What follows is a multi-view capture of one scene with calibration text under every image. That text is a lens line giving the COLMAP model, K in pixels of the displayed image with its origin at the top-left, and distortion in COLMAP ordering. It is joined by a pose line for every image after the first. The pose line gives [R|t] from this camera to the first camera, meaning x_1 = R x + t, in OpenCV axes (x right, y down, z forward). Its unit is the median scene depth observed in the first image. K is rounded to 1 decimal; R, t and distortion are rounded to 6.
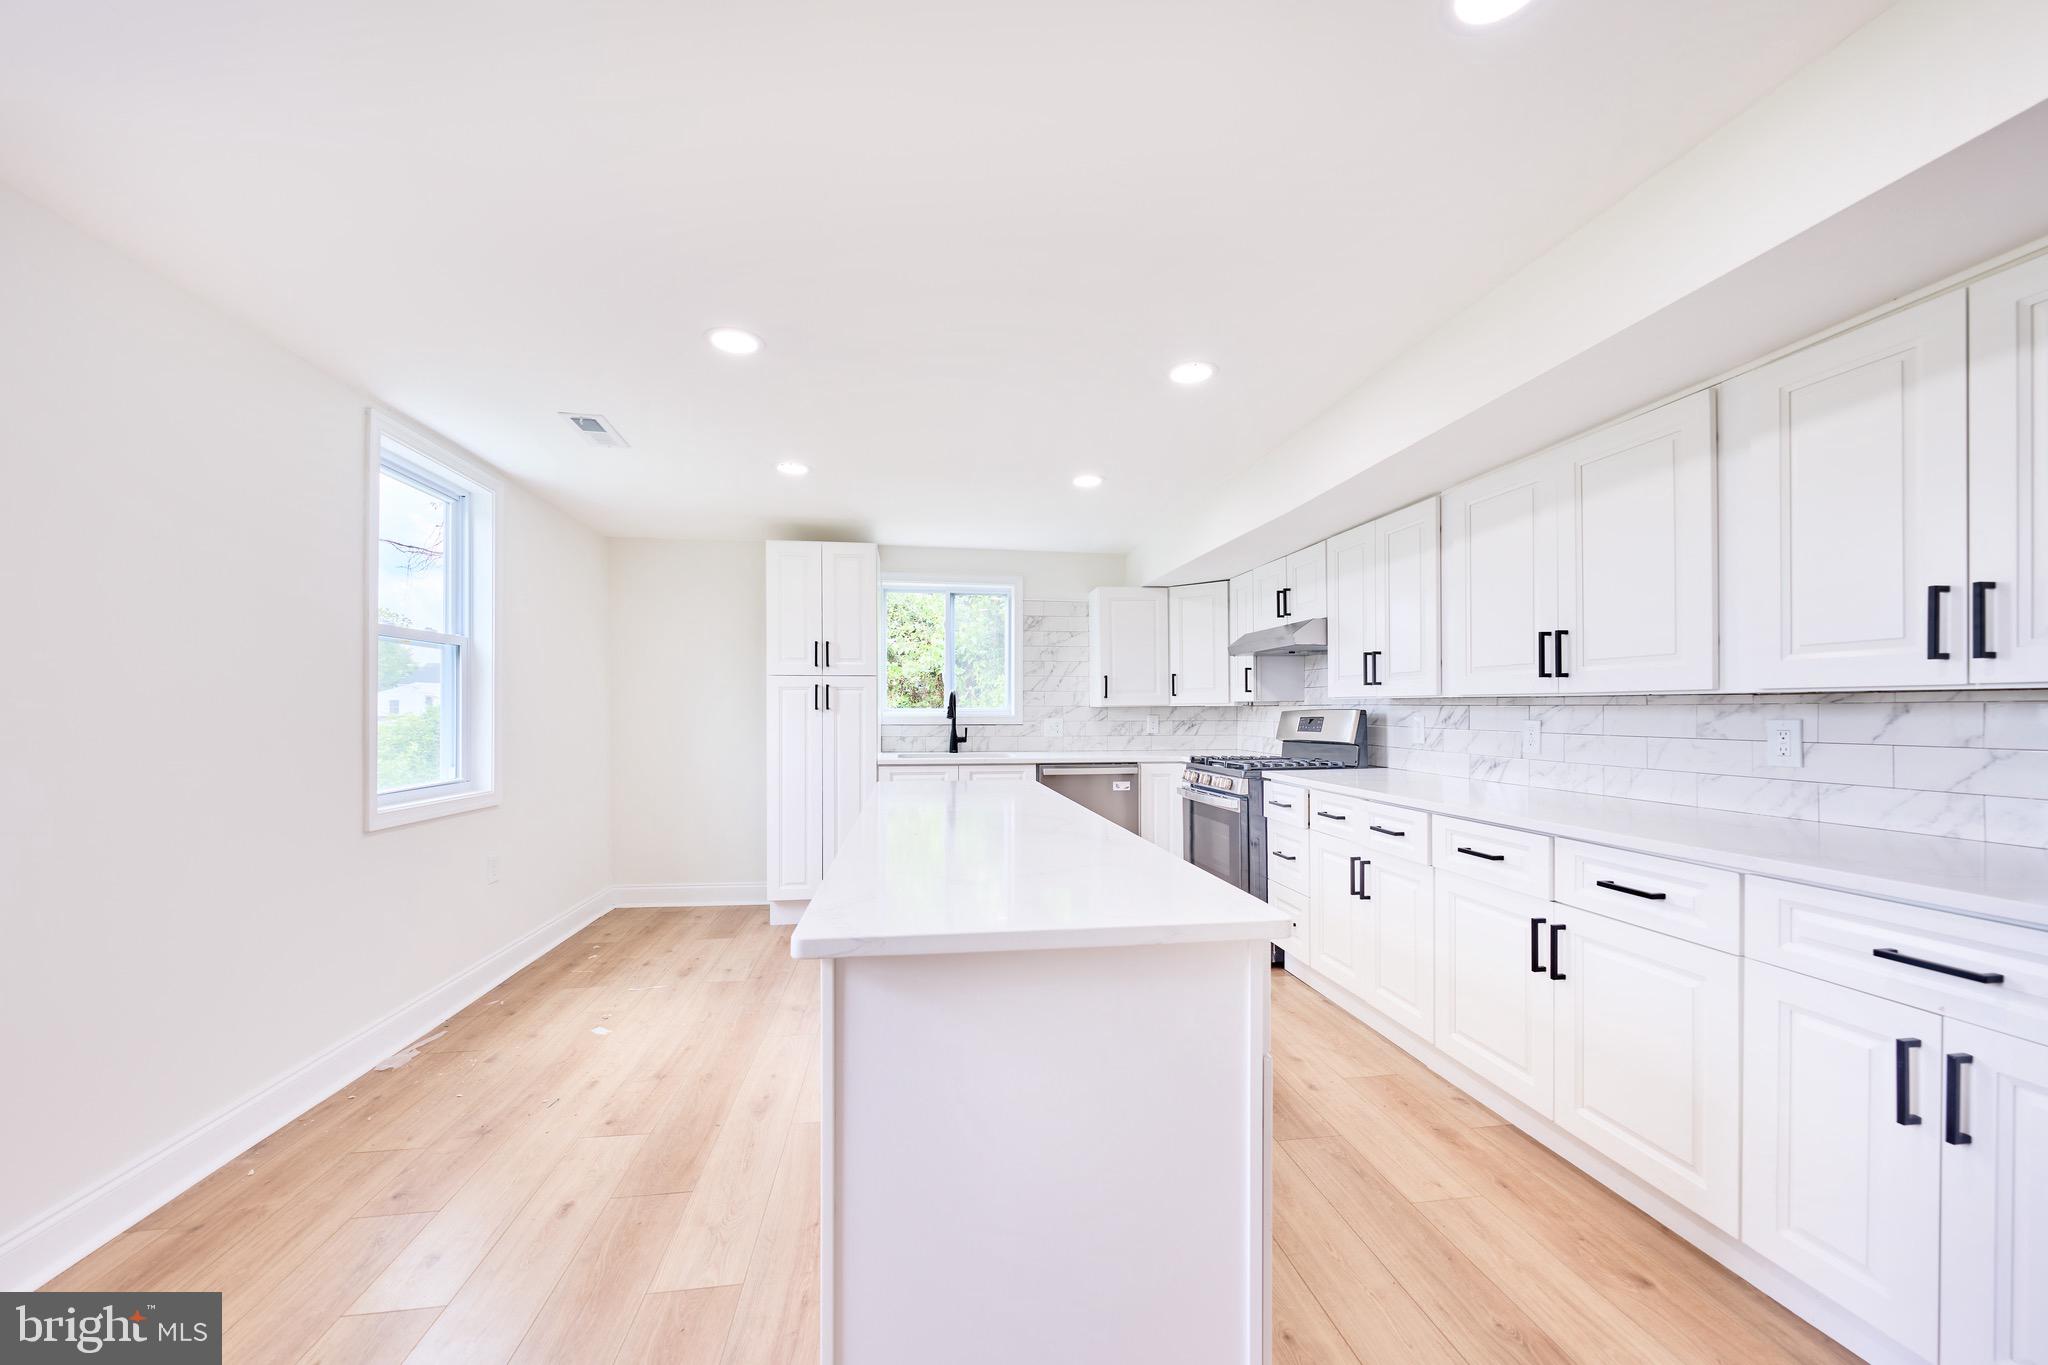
lens RADIAL K [[752.3, 0, 1036.9], [0, 752.3, 709.2], [0, 0, 1]] dist [-0.004493, 0.000093]
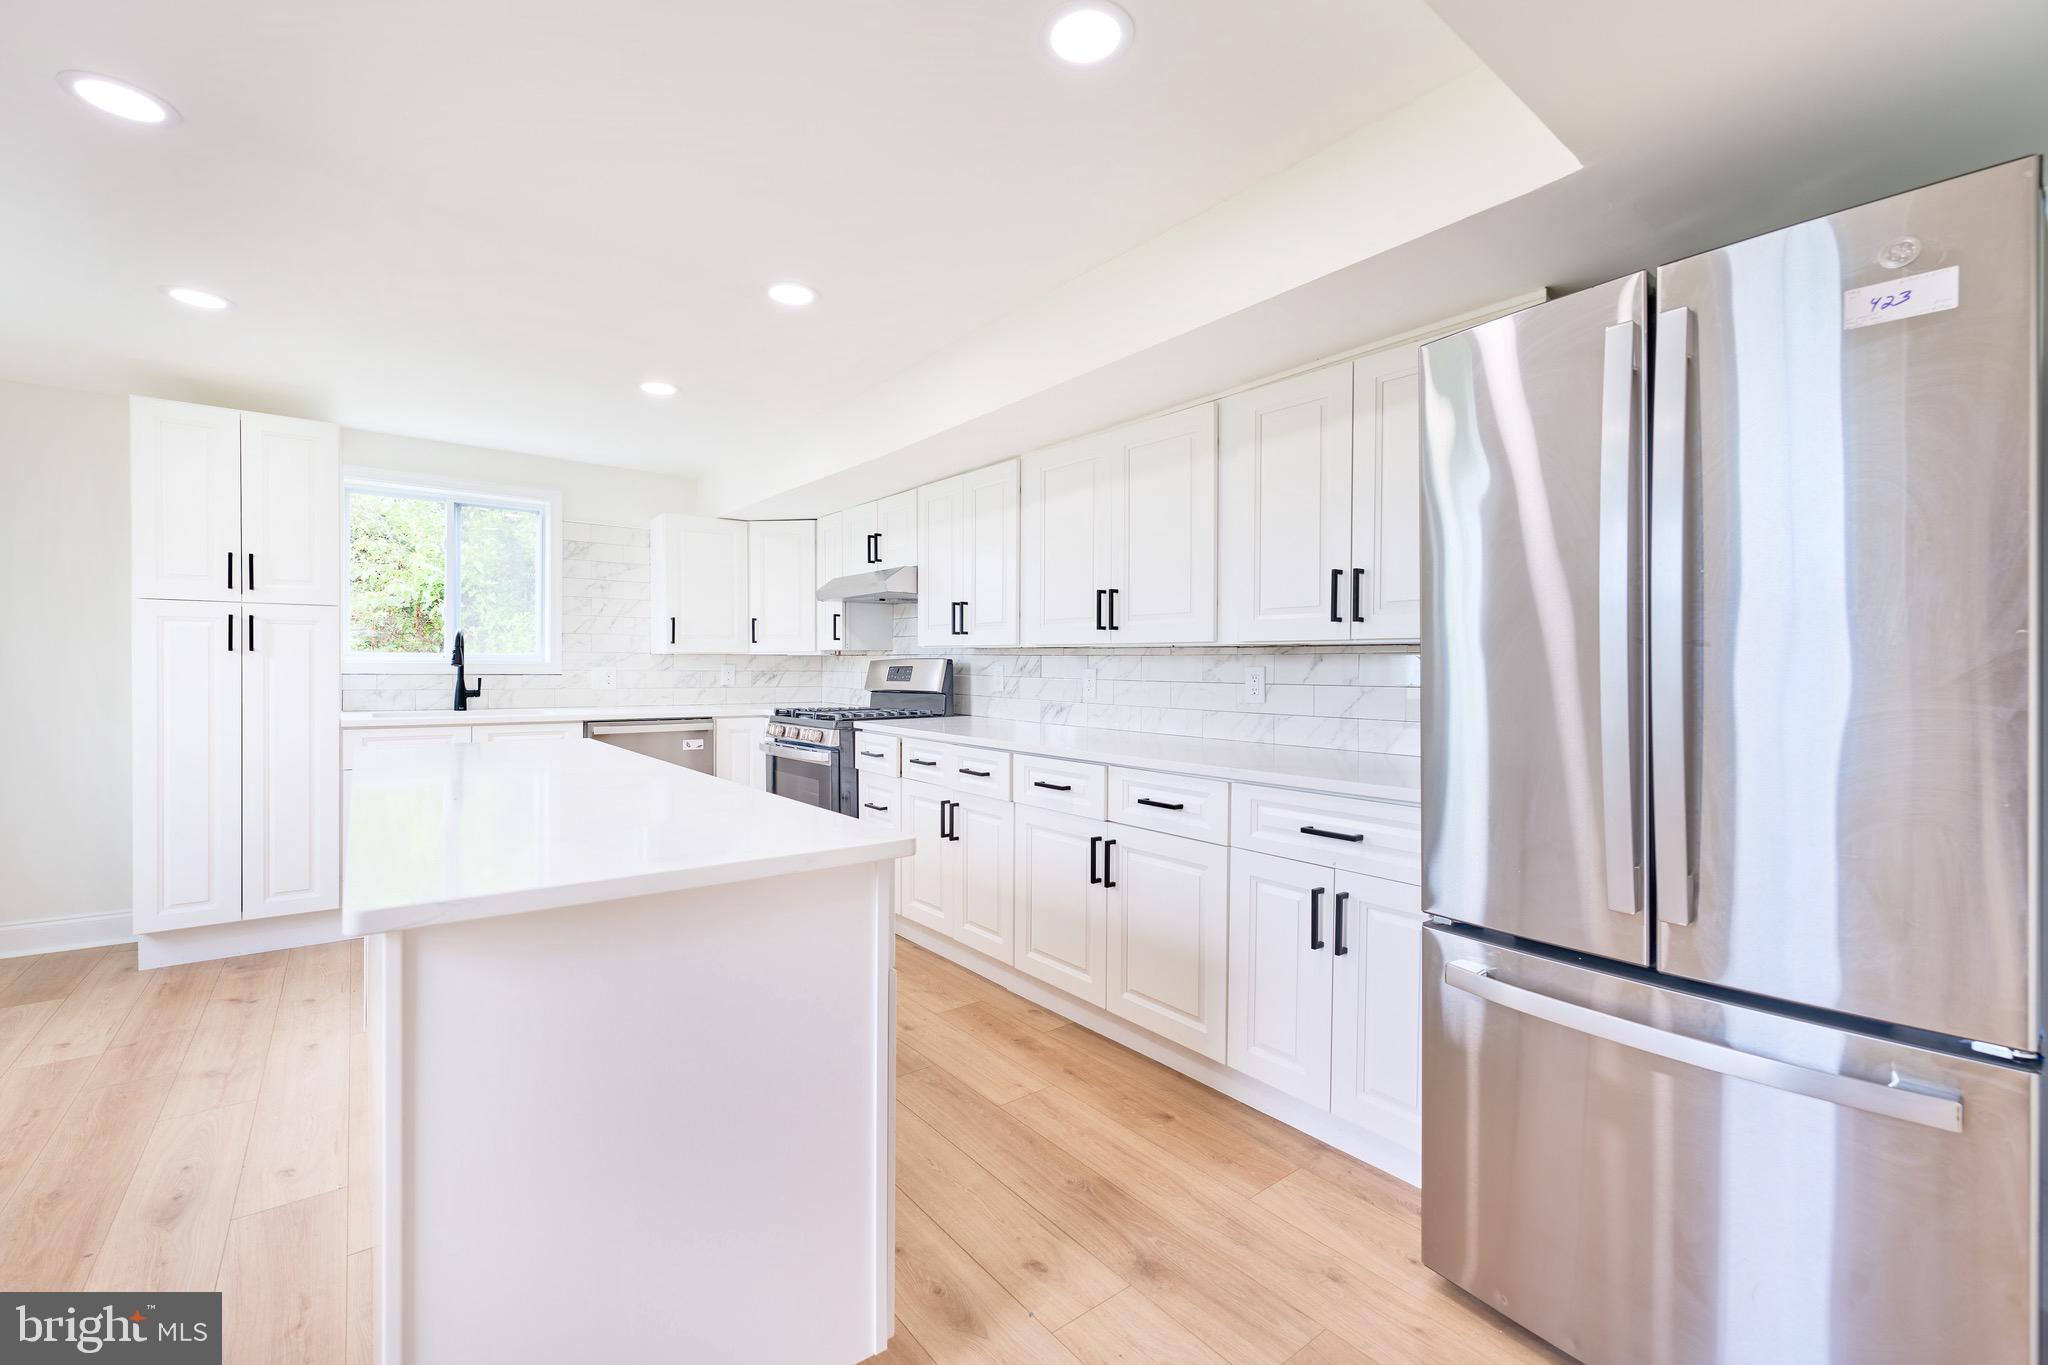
lens RADIAL K [[852.9, 0, 1021.2], [0, 852.9, 674.9], [0, 0, 1]] dist [-0.007447, -0.000307]
pose [[0.869814, 0.003958, 0.493363, -0.069329], [-0.008174, 0.999946, 0.006389, 0.018825], [-0.493312, -0.009590, 0.869800, -0.070845]]
